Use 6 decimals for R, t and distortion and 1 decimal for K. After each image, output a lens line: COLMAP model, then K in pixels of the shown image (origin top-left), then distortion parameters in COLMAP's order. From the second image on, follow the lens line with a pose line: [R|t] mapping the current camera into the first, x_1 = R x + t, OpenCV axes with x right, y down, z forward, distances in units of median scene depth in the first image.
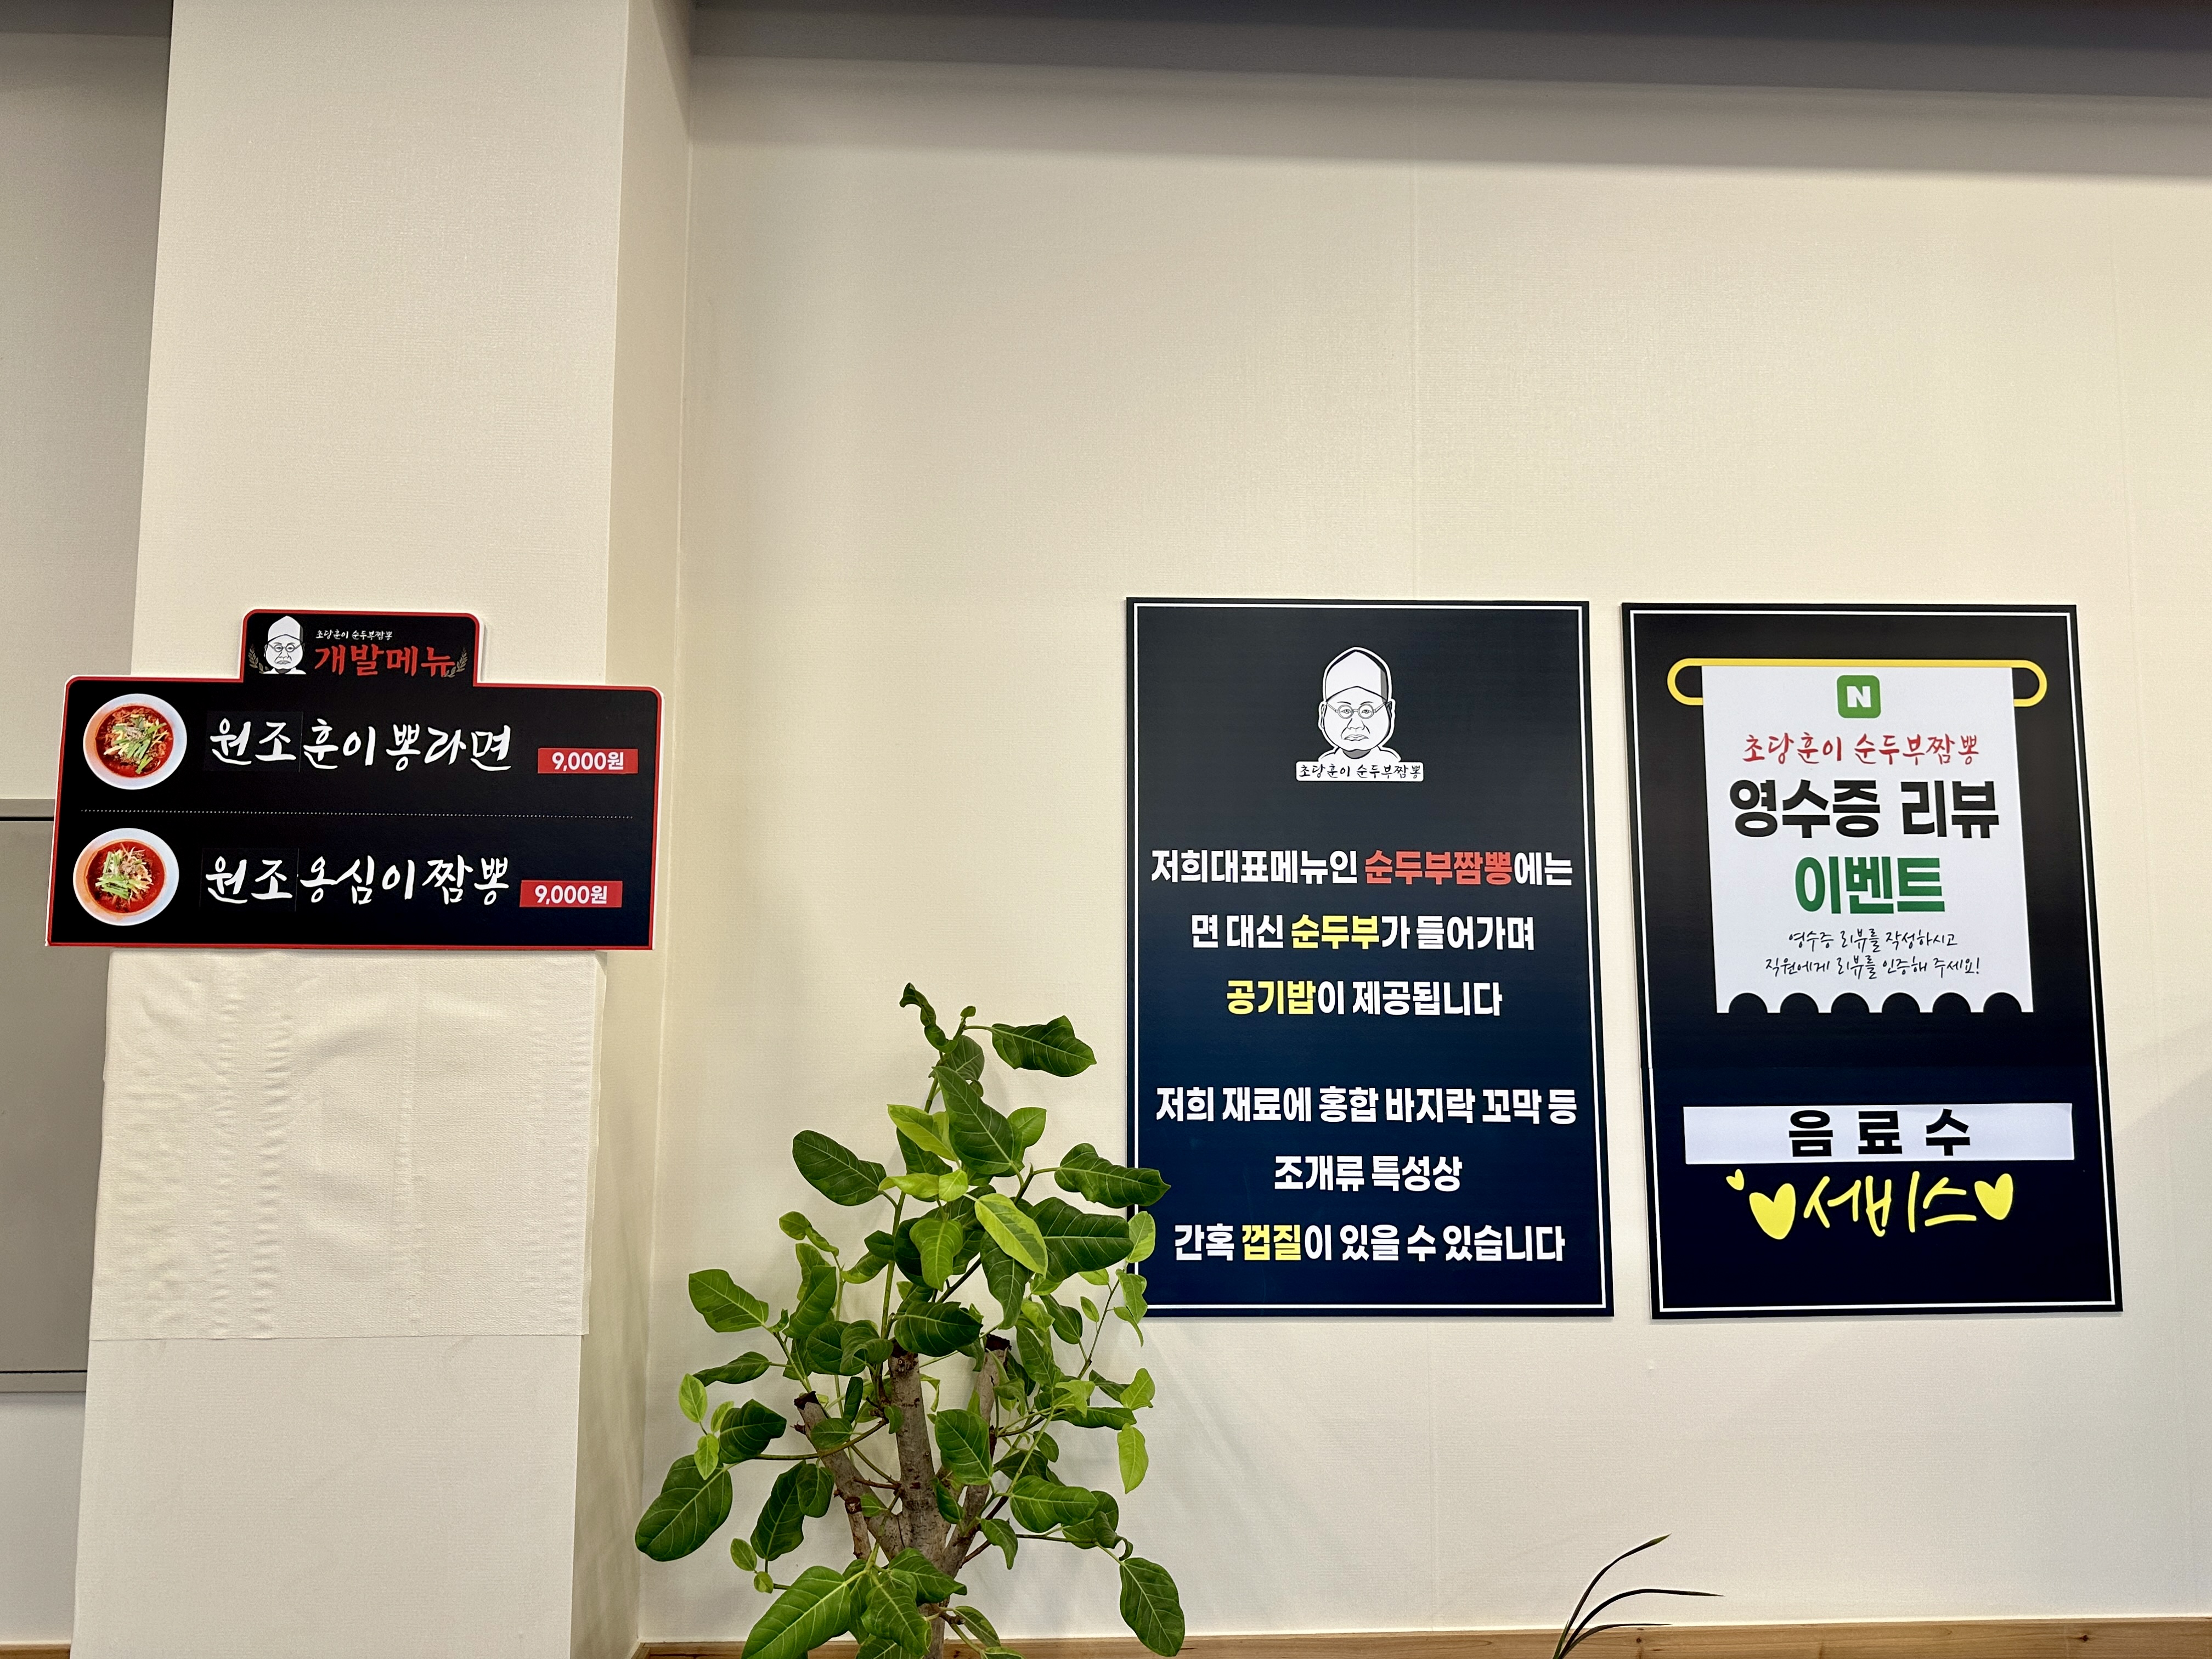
lens RADIAL K [[1564.7, 0, 1113.3], [0, 1564.7, 831.1], [0, 0, 1]] dist [0.002798, -0.014273]
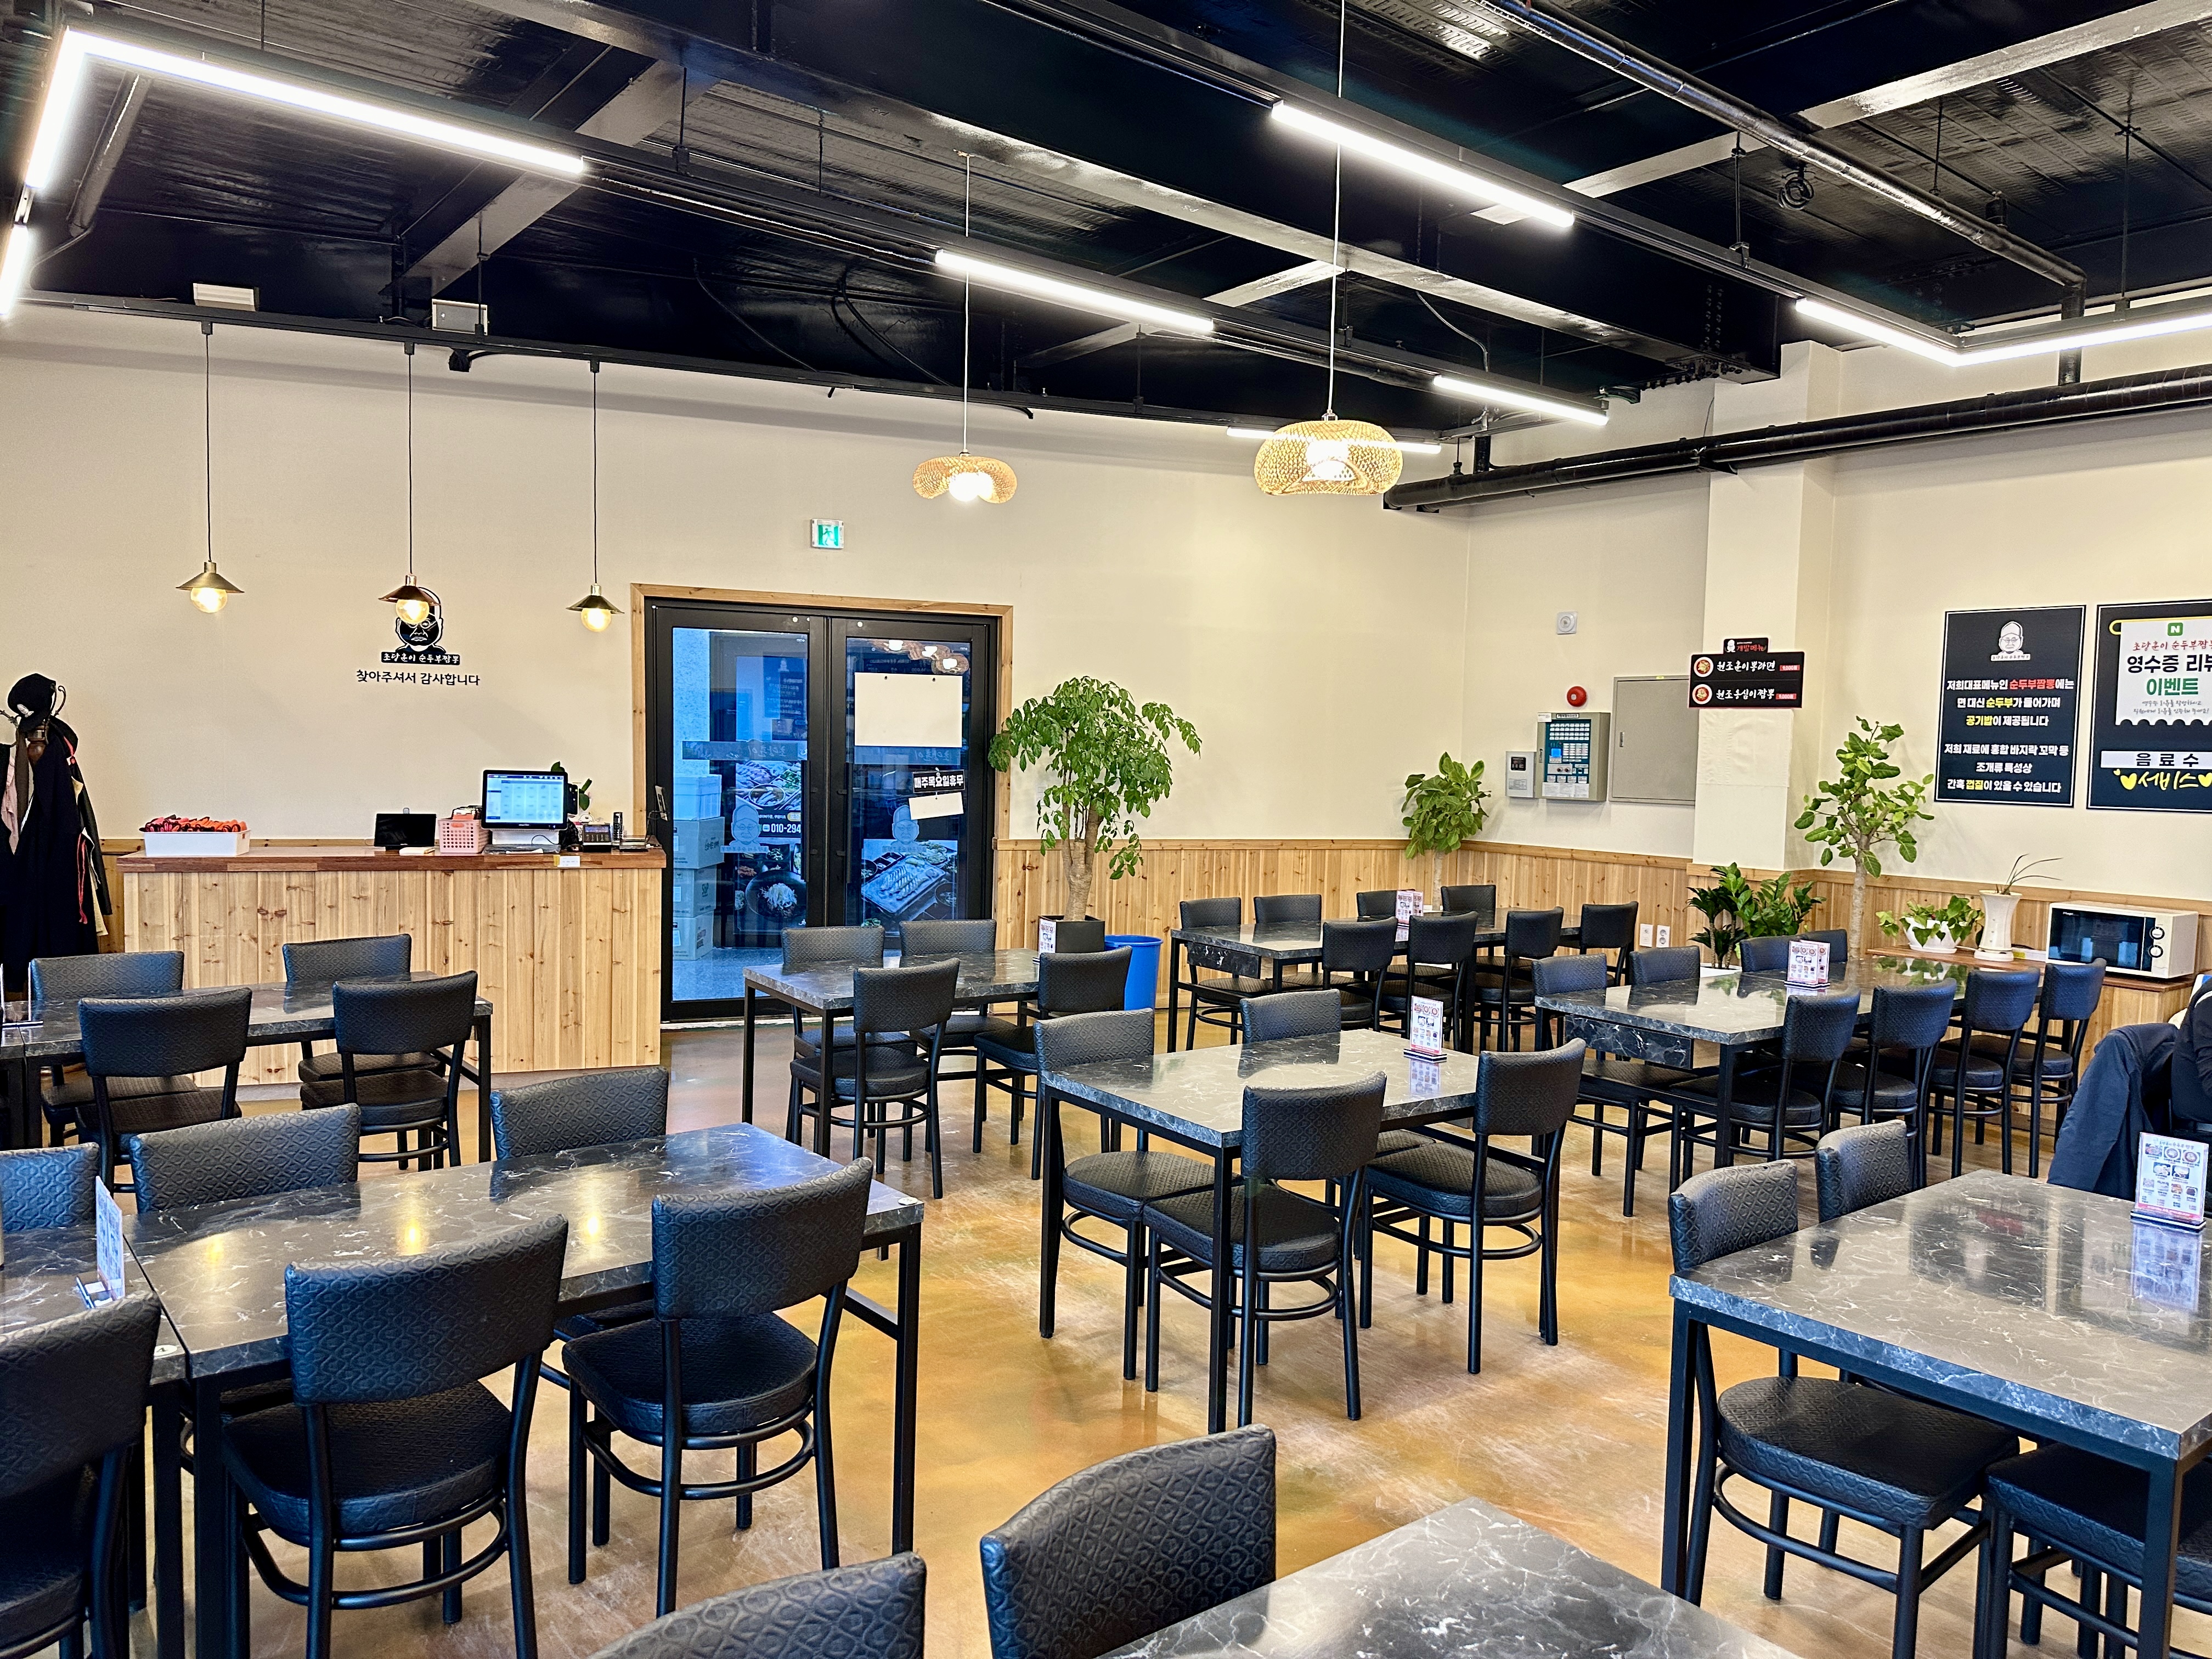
lens RADIAL K [[1564.7, 0, 1111.2], [0, 1564.7, 824.9], [0, 0, 1]] dist [0.002798, -0.014273]
pose [[0.592462, 0.049487, -0.804077, 1.875115], [0.052145, 0.993663, 0.099577, -0.124832], [0.803909, -0.100924, 0.586127, -2.858889]]
